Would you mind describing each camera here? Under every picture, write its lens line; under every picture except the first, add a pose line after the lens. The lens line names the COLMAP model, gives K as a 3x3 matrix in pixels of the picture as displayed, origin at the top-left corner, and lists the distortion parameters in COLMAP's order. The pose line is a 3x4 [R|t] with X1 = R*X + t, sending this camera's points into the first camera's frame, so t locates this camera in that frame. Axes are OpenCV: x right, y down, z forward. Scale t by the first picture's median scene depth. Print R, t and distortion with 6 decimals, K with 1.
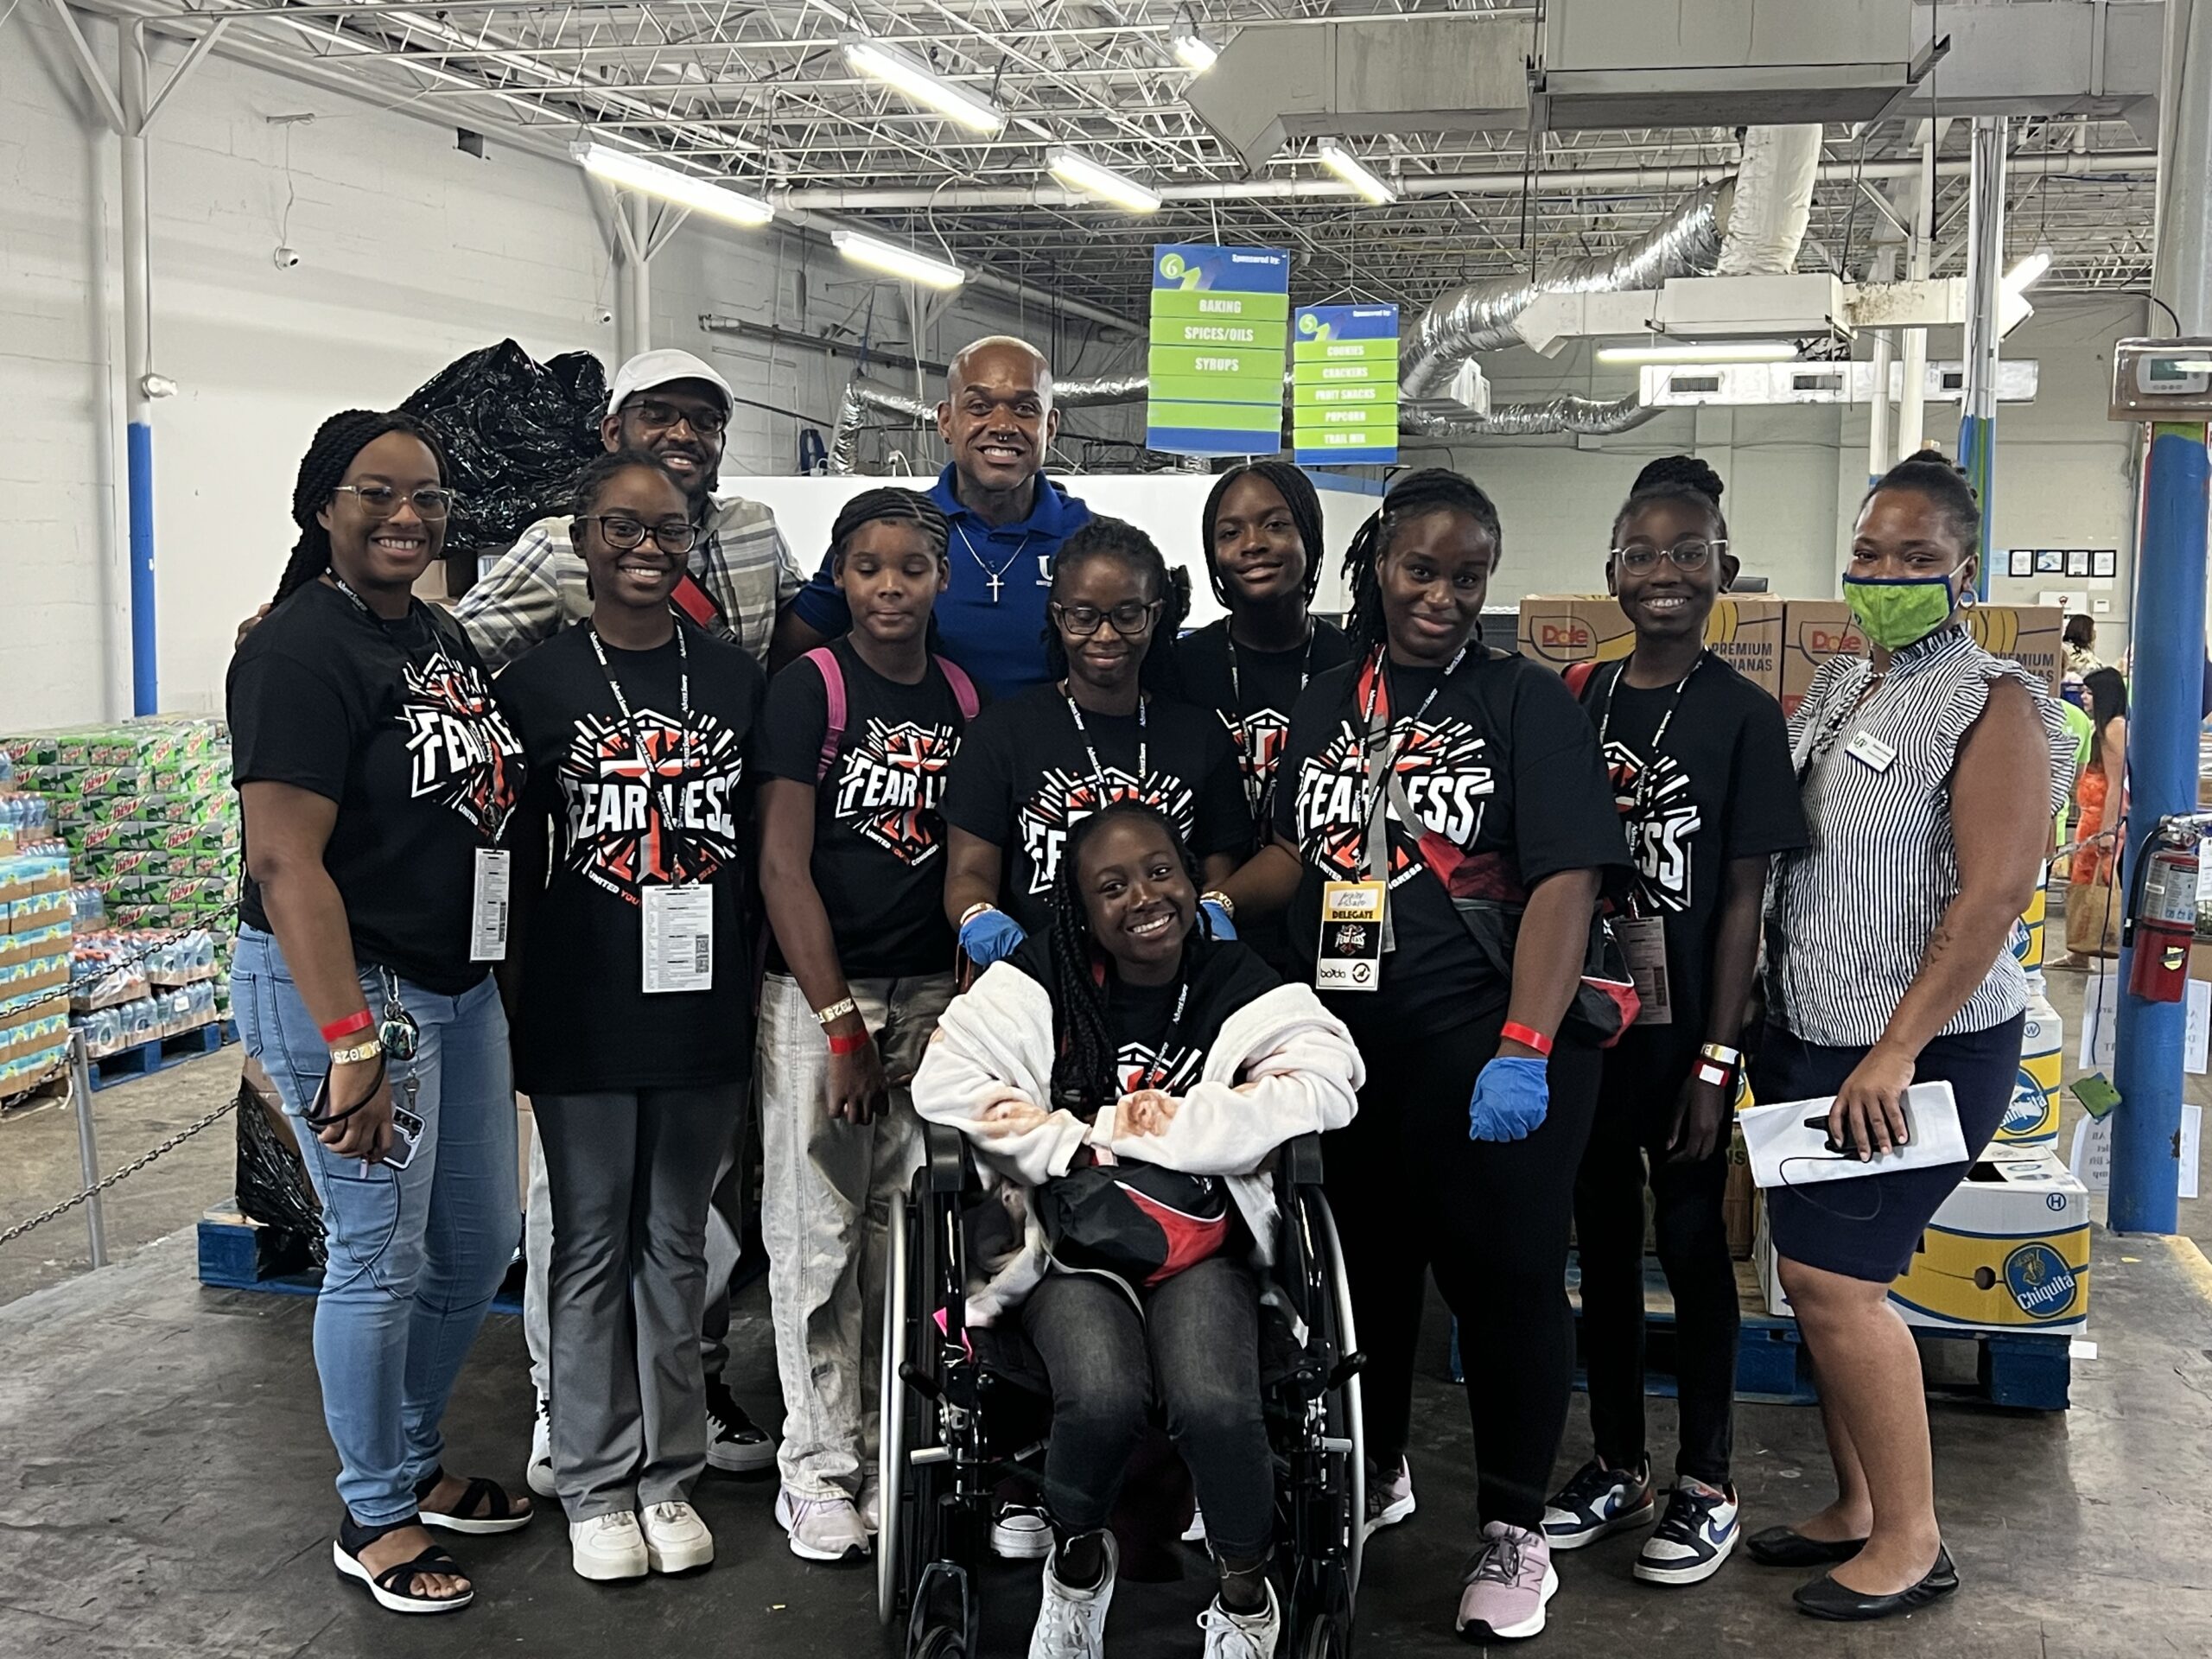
lens RADIAL K [[2750.9, 0, 1103.9], [0, 2750.9, 787.5], [0, 0, 1]] dist [0.145330, -0.397098]
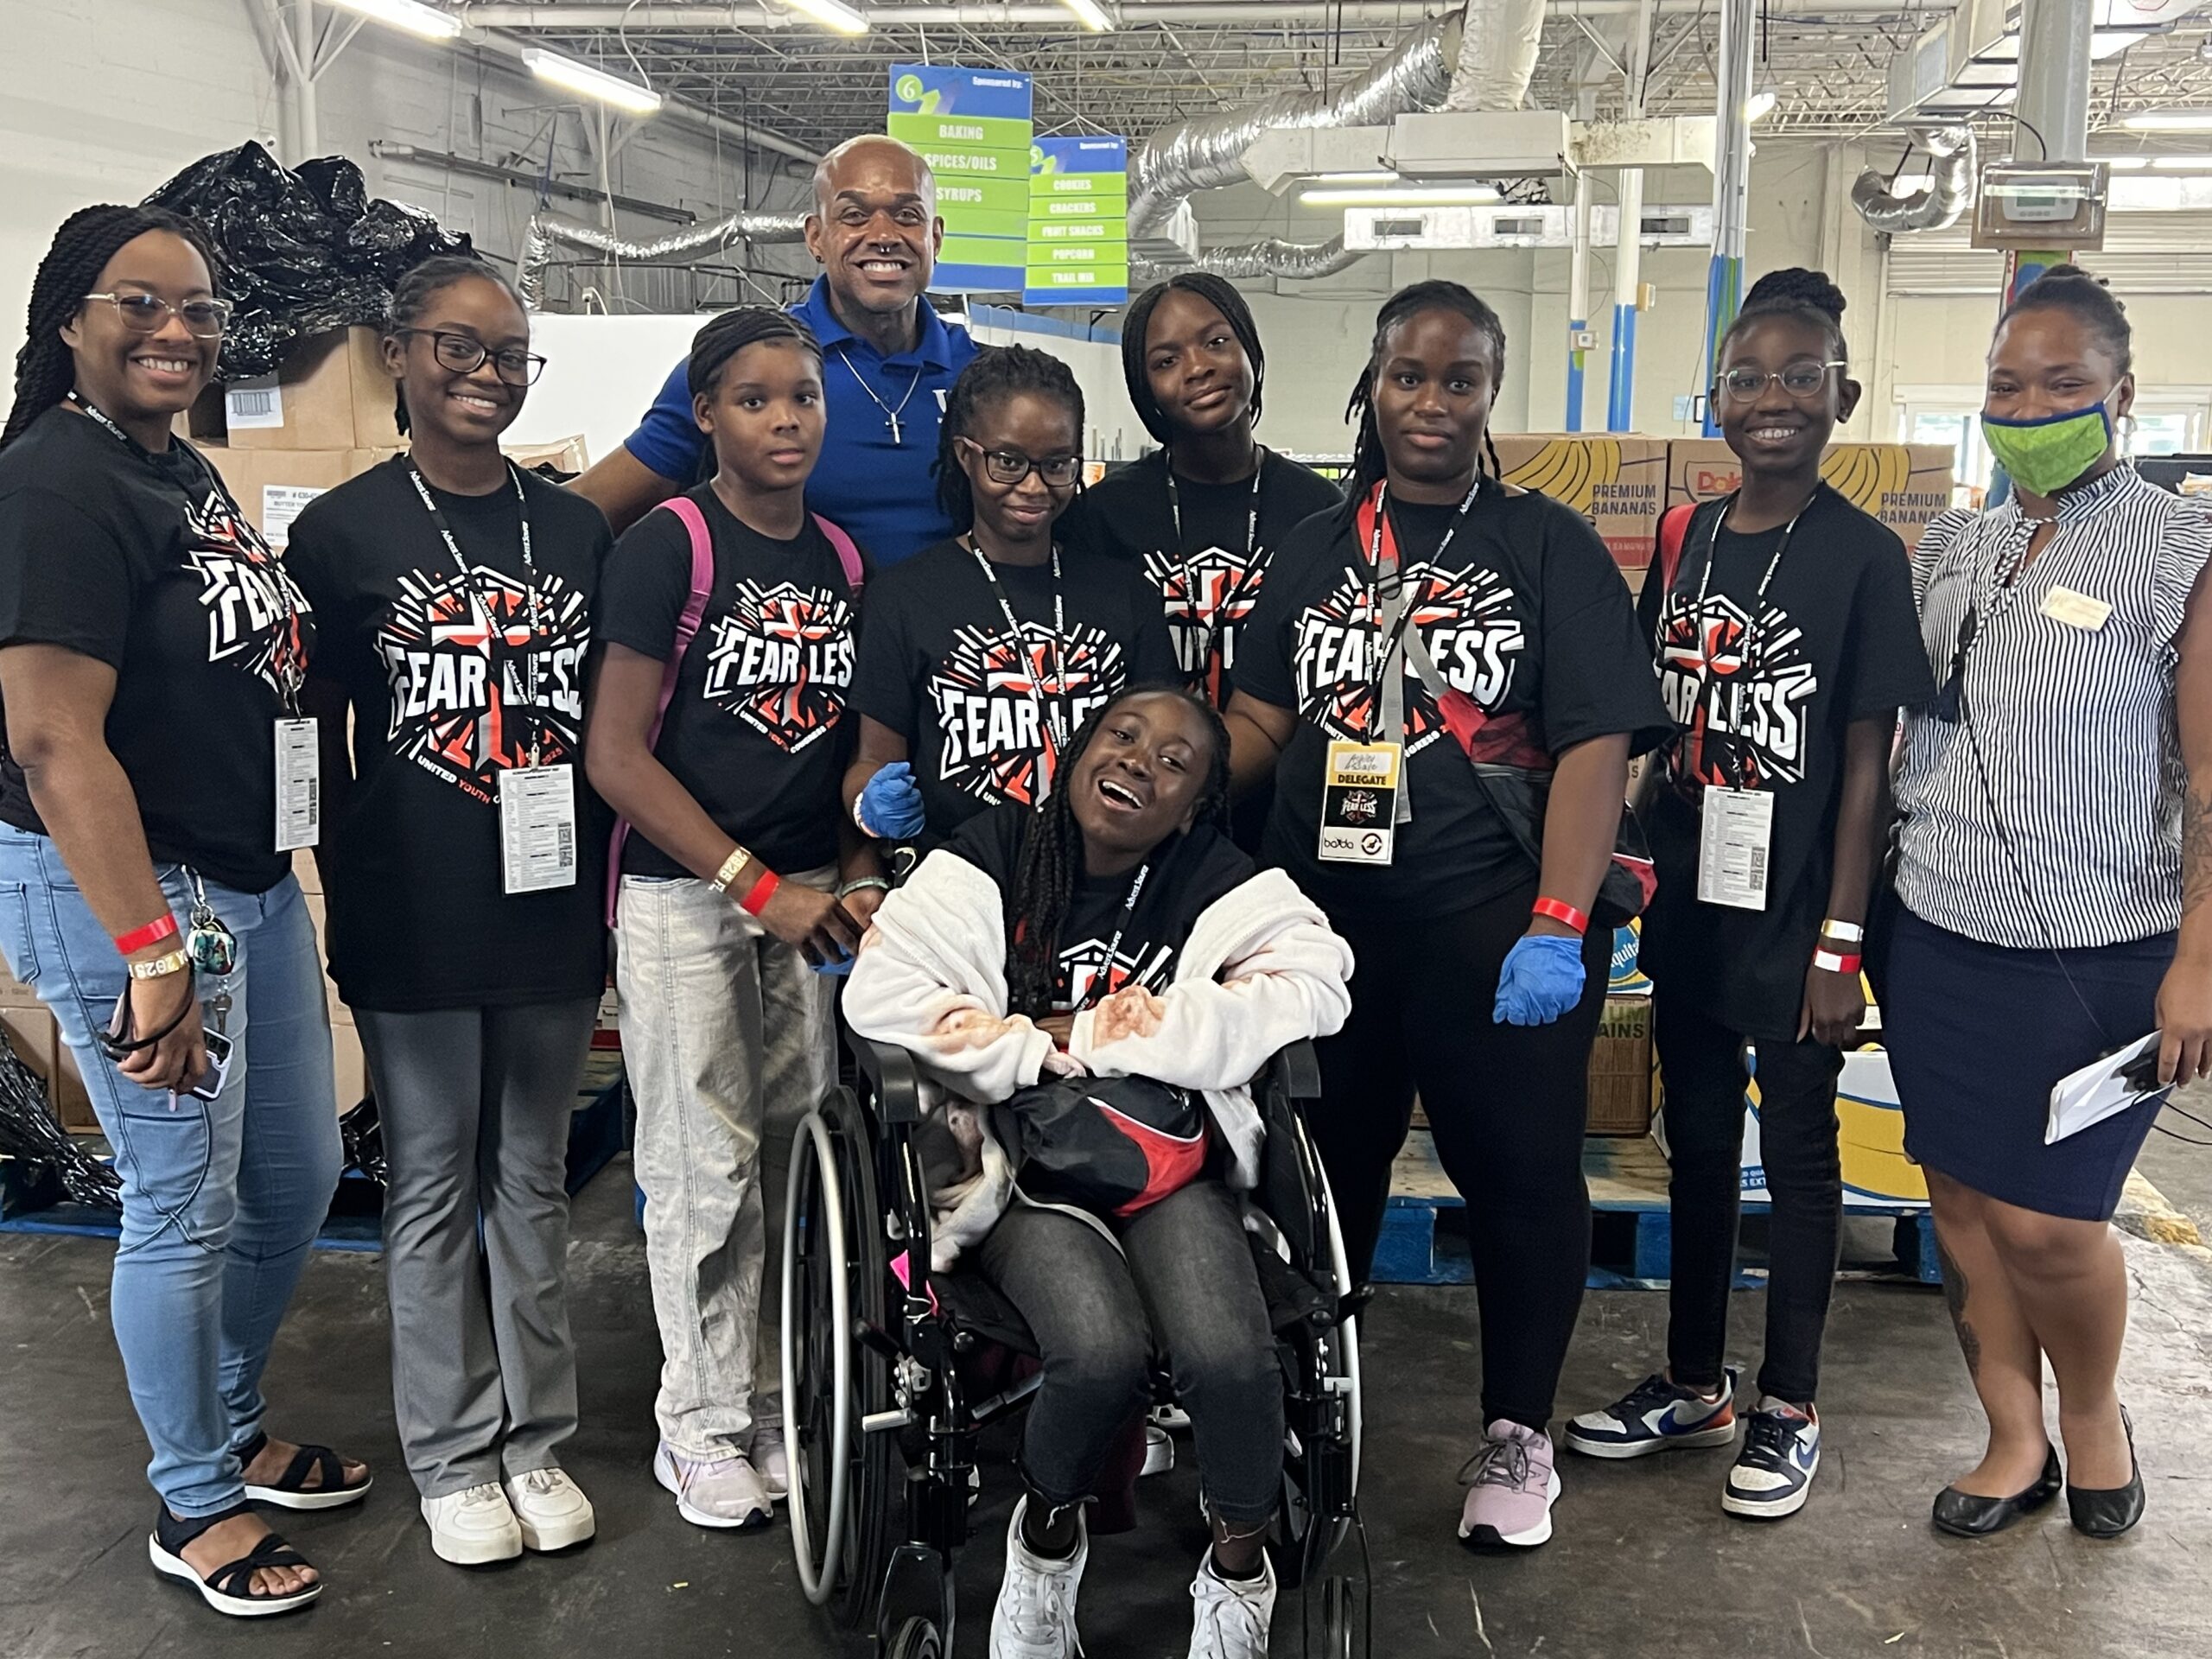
lens RADIAL K [[2750.9, 0, 1103.9], [0, 2750.9, 787.5], [0, 0, 1]] dist [0.145330, -0.397098]
pose [[0.992032, -0.018436, 0.124629, -0.061729], [0.011761, 0.998467, 0.054081, -0.002532], [-0.125435, -0.052184, 0.990728, 0.085875]]
